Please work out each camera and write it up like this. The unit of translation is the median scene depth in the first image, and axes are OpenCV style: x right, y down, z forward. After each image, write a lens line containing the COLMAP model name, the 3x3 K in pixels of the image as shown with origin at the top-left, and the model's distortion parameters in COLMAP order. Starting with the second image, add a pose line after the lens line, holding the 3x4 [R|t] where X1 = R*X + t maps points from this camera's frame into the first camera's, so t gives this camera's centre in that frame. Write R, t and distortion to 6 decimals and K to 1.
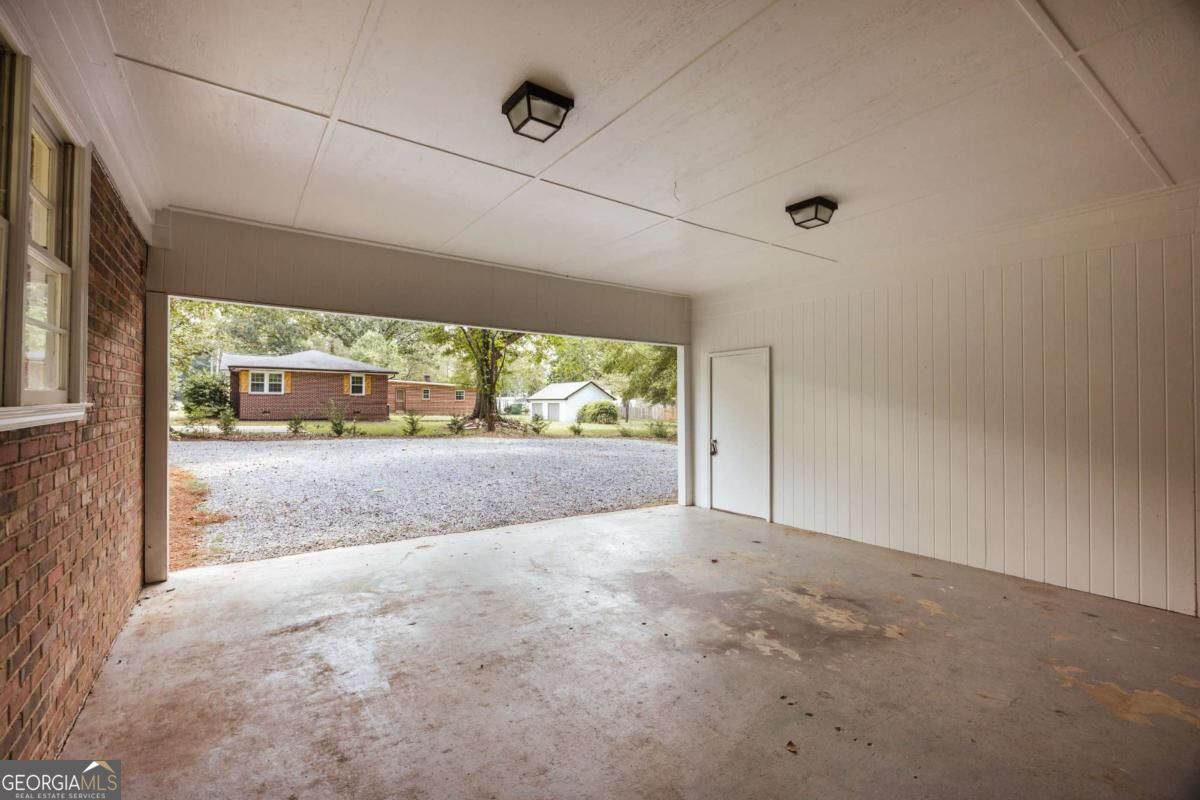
lens RADIAL K [[519.5, 0, 595.1], [0, 519.5, 396.5], [0, 0, 1]] dist [-0.013958, 0.000100]
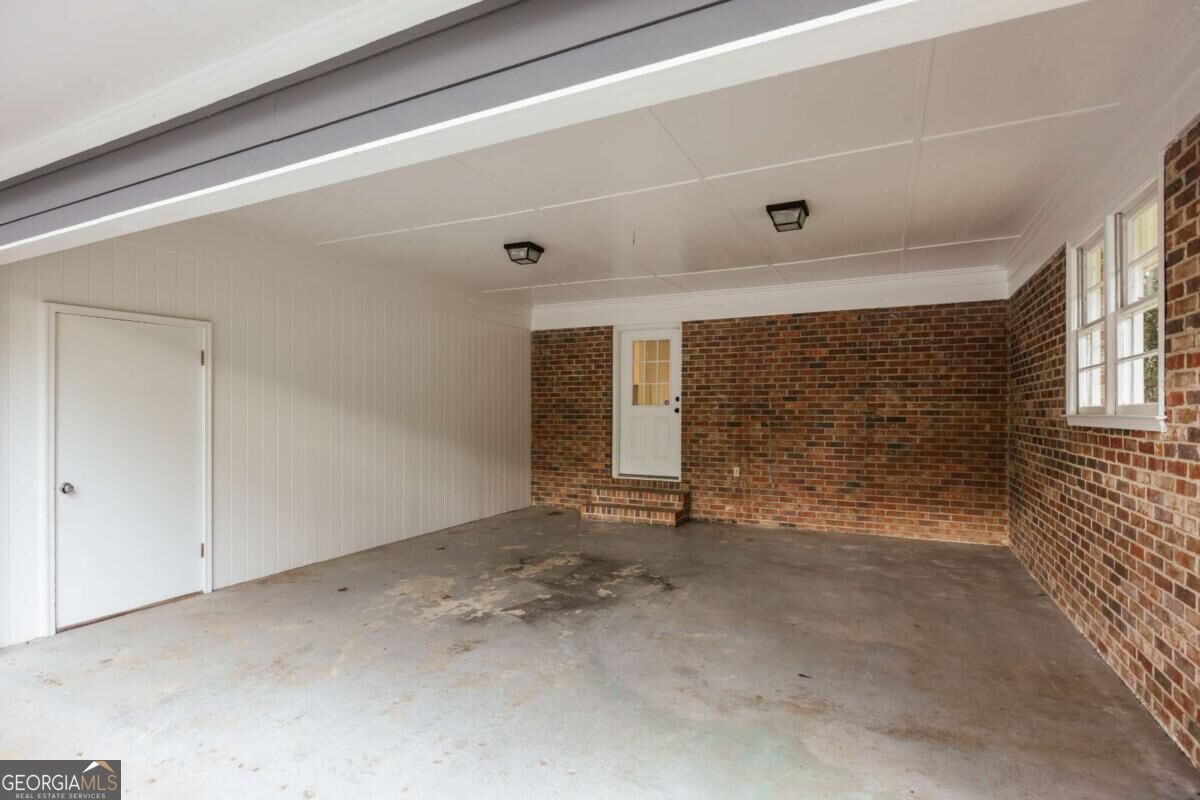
lens RADIAL K [[605.9, 0, 600.8], [0, 605.9, 406.9], [0, 0, 1]] dist [-0.002426, -0.000238]
pose [[-0.486089, -0.000763, 0.873909, -0.954307], [-0.007964, 0.999962, -0.003557, 0.017494], [-0.873873, -0.008689, -0.486077, 1.618842]]
